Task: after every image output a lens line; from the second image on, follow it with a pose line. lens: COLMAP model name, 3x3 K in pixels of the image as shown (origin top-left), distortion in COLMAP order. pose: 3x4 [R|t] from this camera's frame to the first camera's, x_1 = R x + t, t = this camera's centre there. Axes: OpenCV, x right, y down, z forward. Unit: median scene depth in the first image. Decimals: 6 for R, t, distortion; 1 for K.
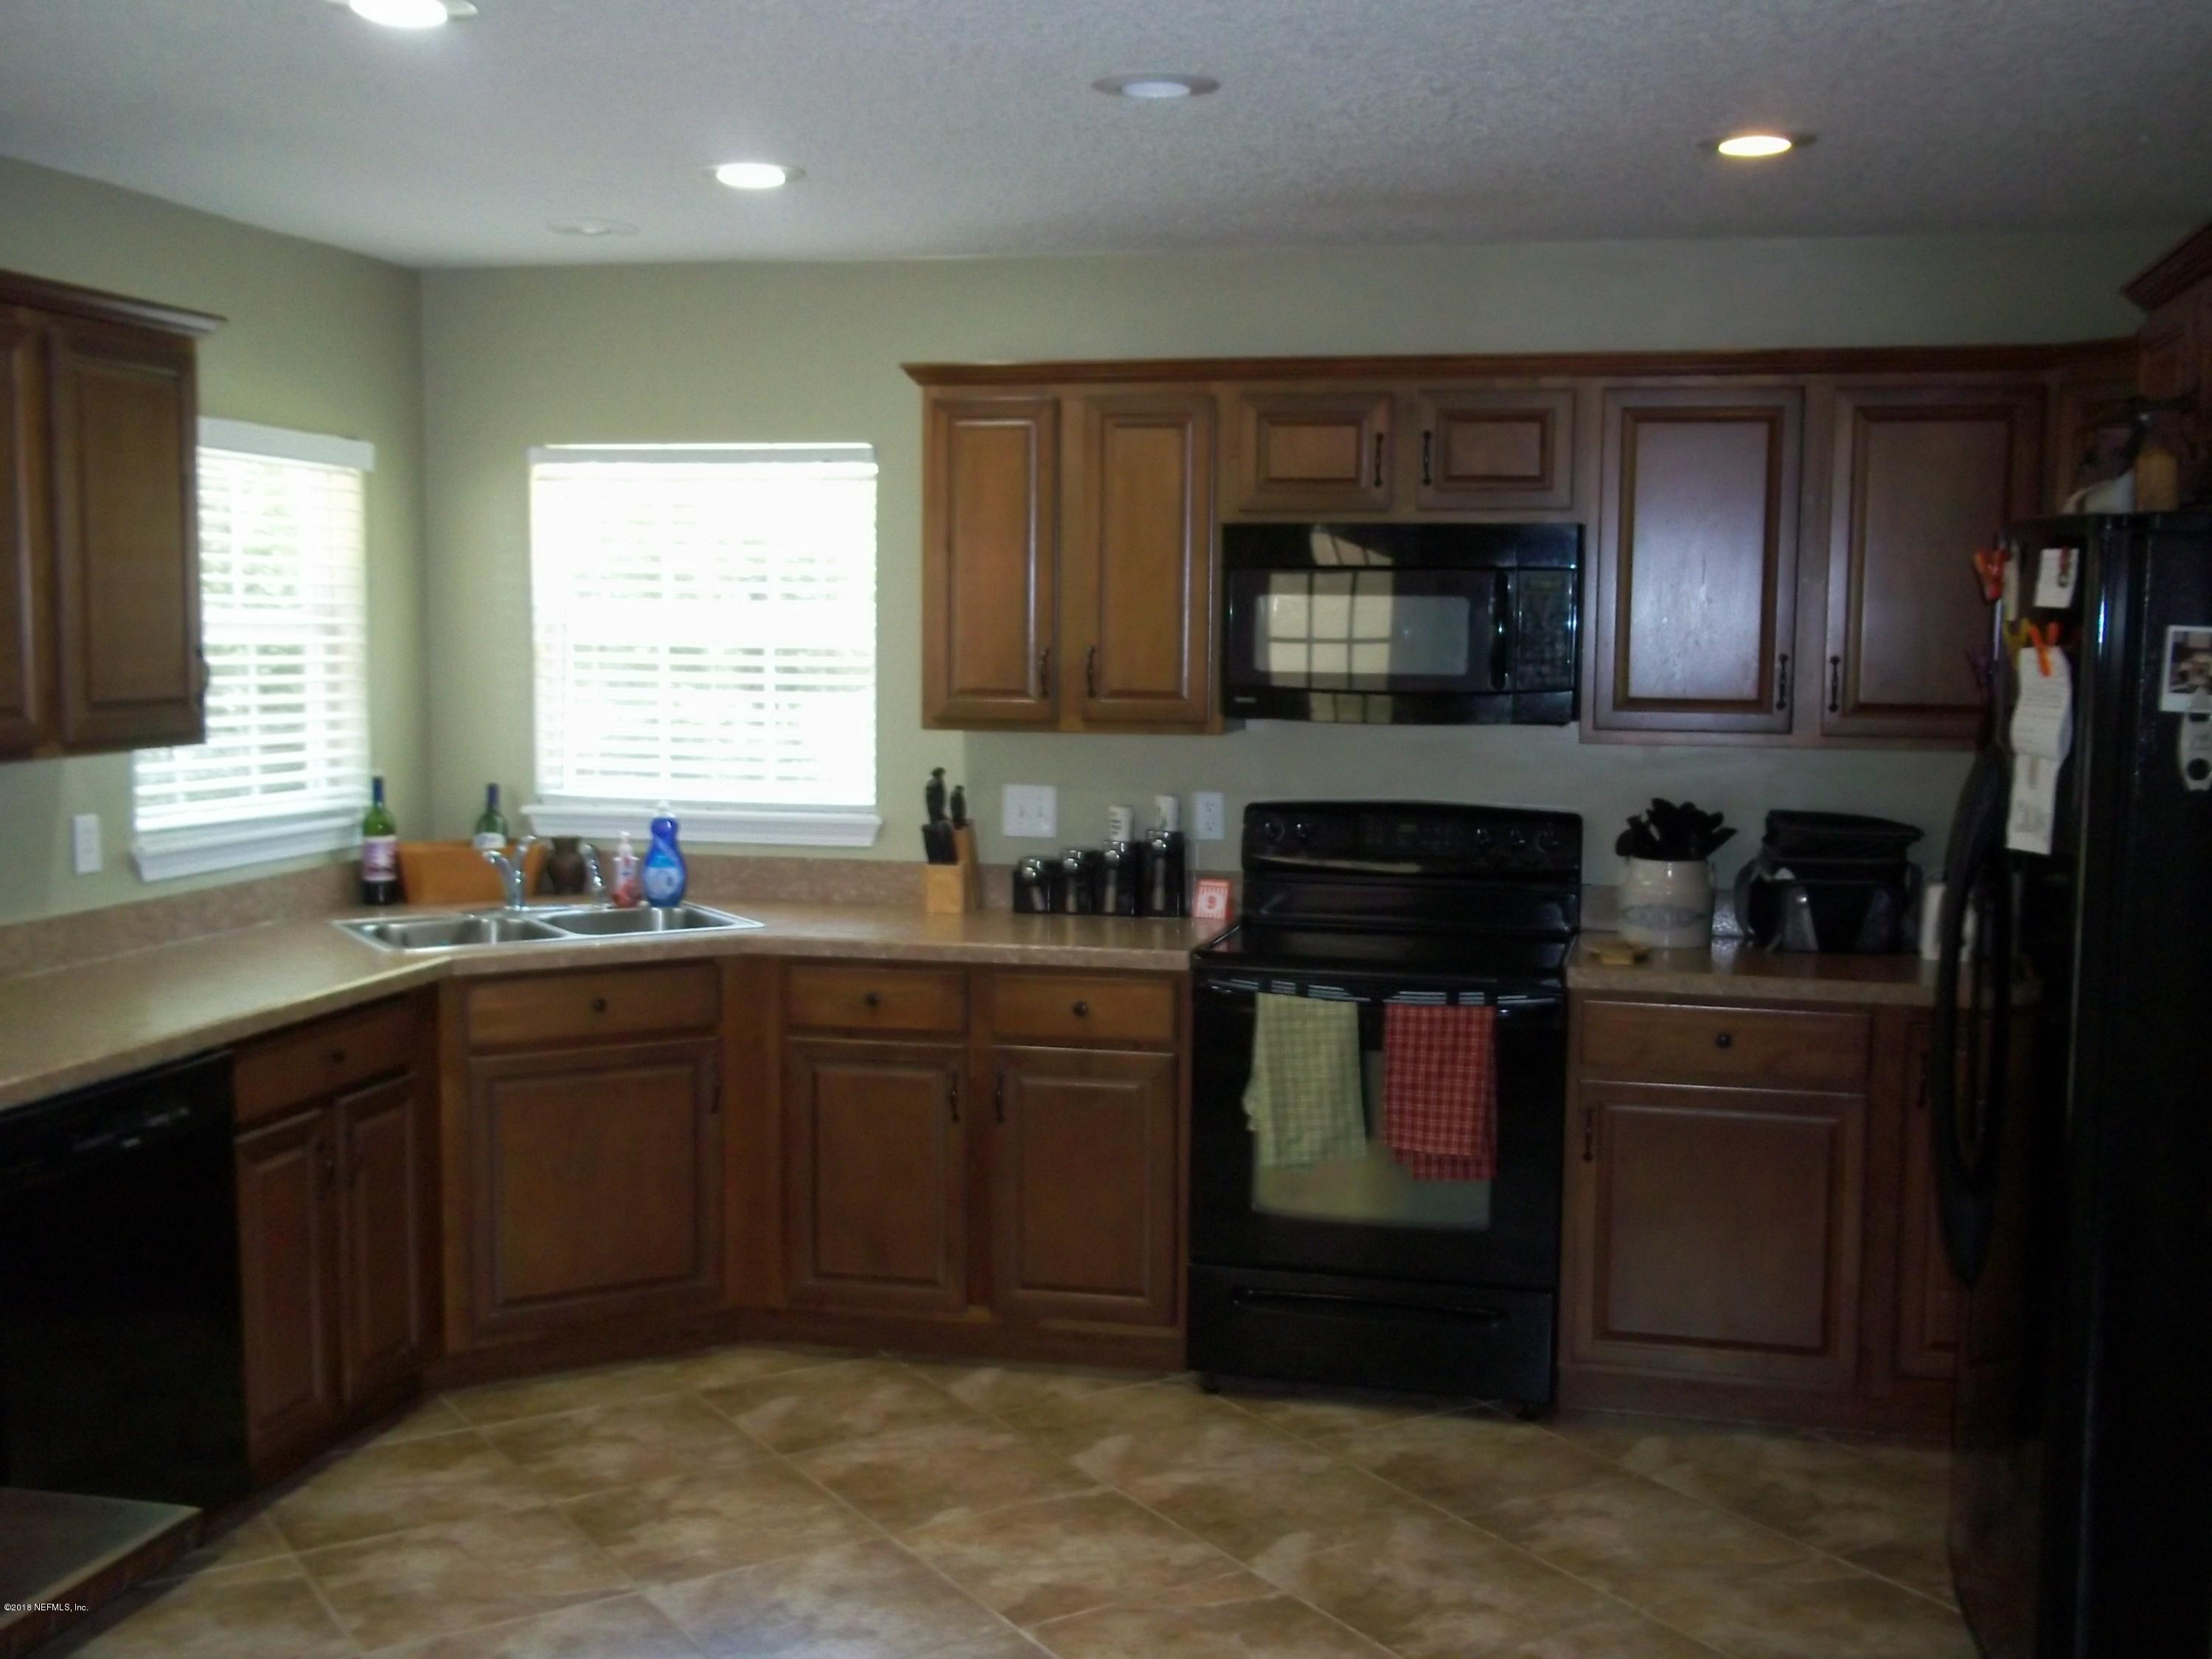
lens RADIAL K [[2399.7, 0, 1107.8], [0, 2399.7, 836.1], [0, 0, 1]] dist [0.009202, 0.031558]
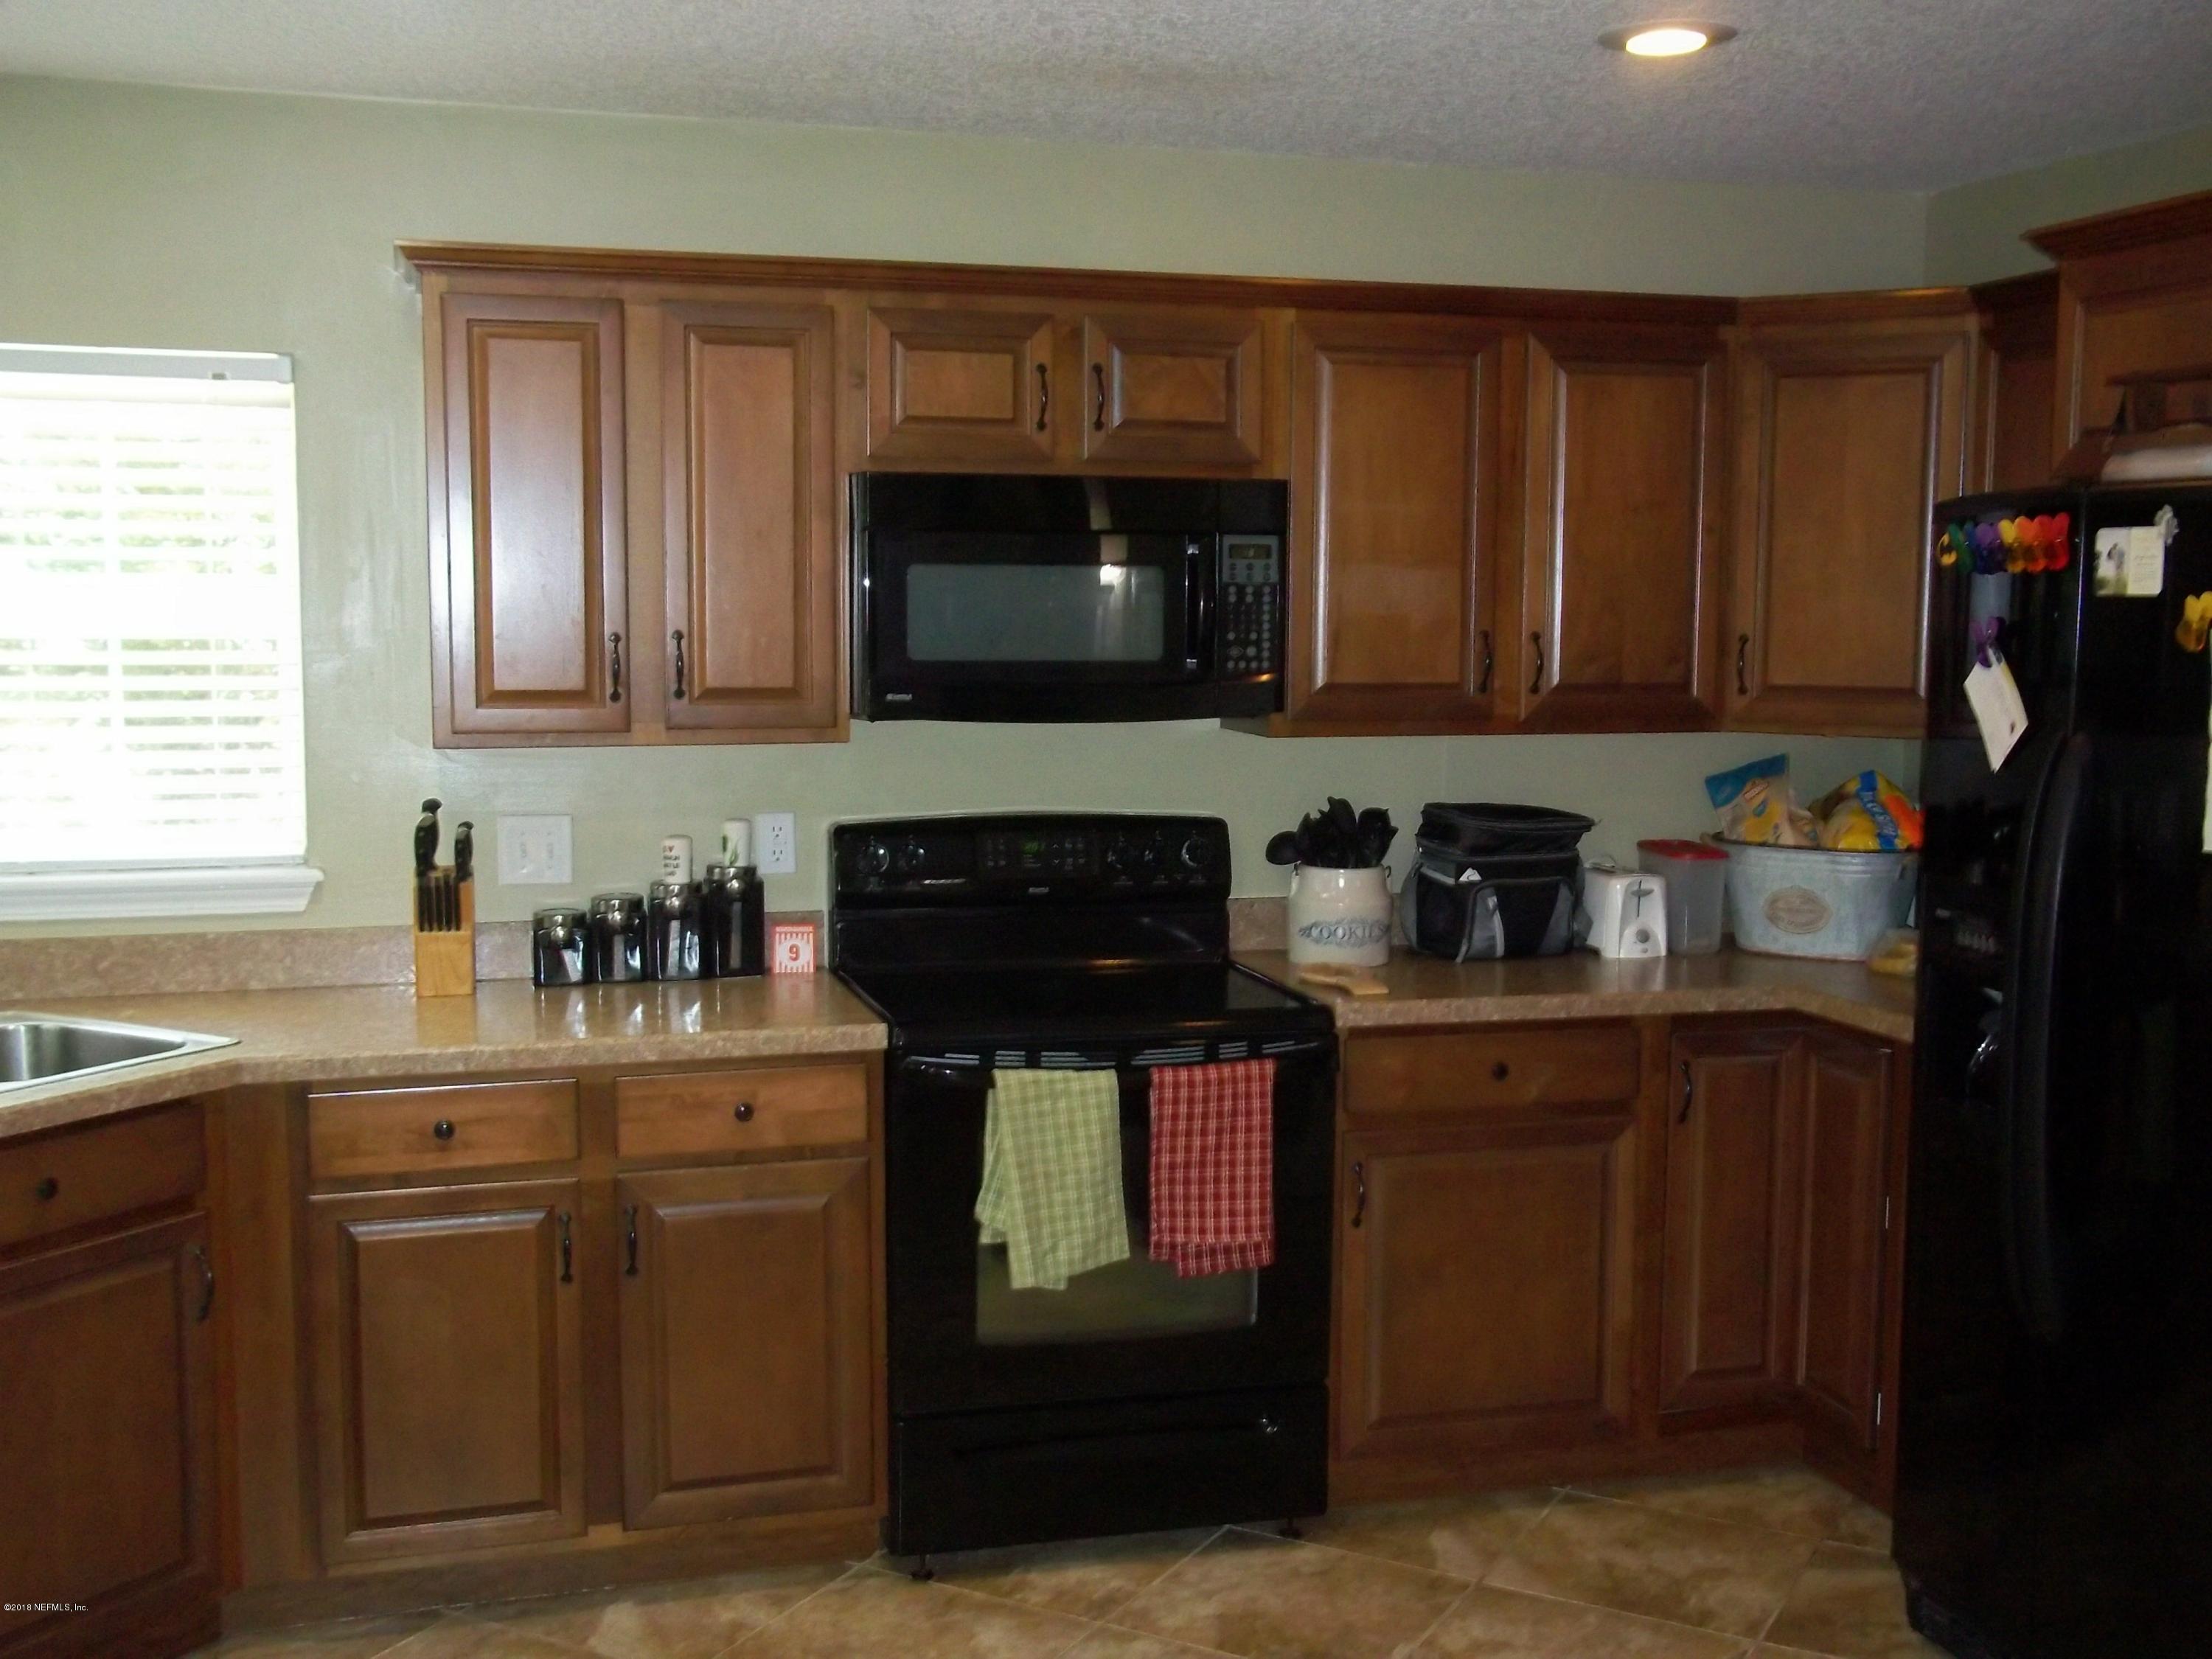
lens RADIAL K [[2399.7, 0, 1107.8], [0, 2399.7, 836.1], [0, 0, 1]] dist [0.009202, 0.031558]
pose [[0.872406, -0.055359, 0.485637, -0.285807], [0.049933, 0.998461, 0.024116, -0.028694], [-0.486225, 0.003210, 0.873828, 0.295435]]
